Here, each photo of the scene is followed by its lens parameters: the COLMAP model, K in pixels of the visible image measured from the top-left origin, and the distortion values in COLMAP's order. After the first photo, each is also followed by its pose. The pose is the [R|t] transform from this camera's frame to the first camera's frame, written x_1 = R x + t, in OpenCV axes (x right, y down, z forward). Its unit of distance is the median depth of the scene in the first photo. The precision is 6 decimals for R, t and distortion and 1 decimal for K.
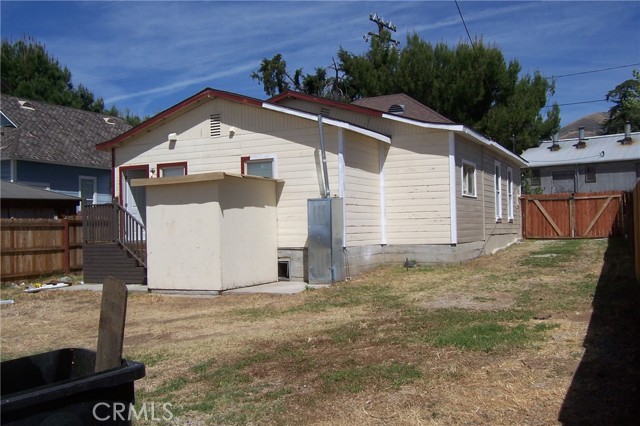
lens RADIAL K [[635.4, 0, 320.0], [0, 635.4, 213.0], [0, 0, 1]] dist [0.008159, 0.009605]
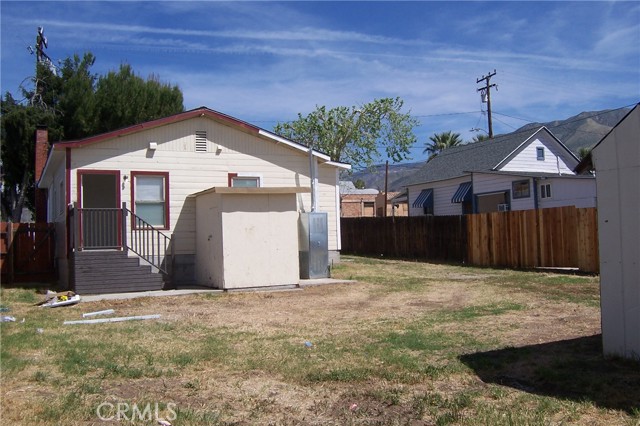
lens RADIAL K [[635.4, 0, 320.0], [0, 635.4, 213.0], [0, 0, 1]] dist [0.008159, 0.009605]
pose [[0.610250, 0.041820, 0.791104, -0.901120], [-0.003229, 0.998729, -0.050306, 0.038543], [-0.792202, 0.028145, 0.609609, 0.181629]]
